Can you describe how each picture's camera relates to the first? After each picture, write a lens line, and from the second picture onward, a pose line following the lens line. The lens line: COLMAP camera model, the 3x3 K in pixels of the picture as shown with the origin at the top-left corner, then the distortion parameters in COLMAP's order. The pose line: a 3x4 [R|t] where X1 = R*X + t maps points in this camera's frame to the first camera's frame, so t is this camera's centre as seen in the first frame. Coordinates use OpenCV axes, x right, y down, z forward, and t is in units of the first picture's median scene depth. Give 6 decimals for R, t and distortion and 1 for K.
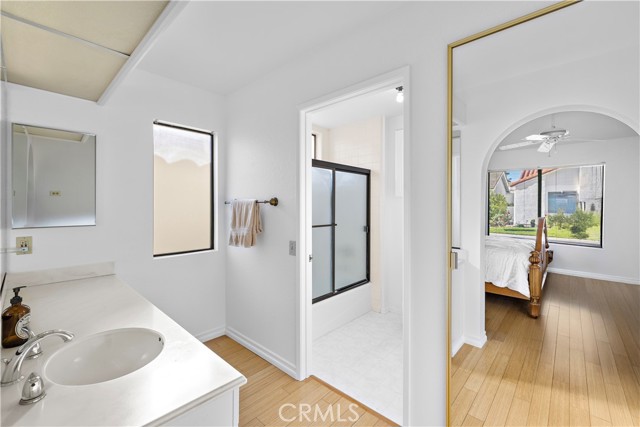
lens RADIAL K [[270.3, 0, 319.0], [0, 270.3, 211.4], [0, 0, 1]] dist [0.005972, 0.000608]
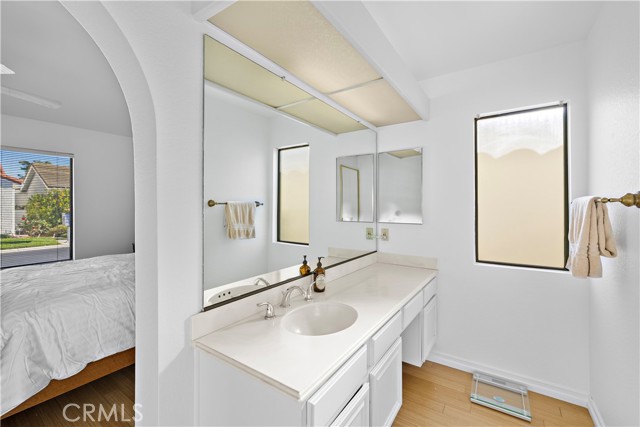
lens RADIAL K [[270.3, 0, 320.5], [0, 270.3, 208.2], [0, 0, 1]] dist [0.005972, 0.000608]
pose [[0.162870, 0.001477, -0.986646, 0.235909], [-0.019546, 0.999807, -0.001730, -0.006384], [0.986454, 0.019567, 0.162867, 0.337795]]
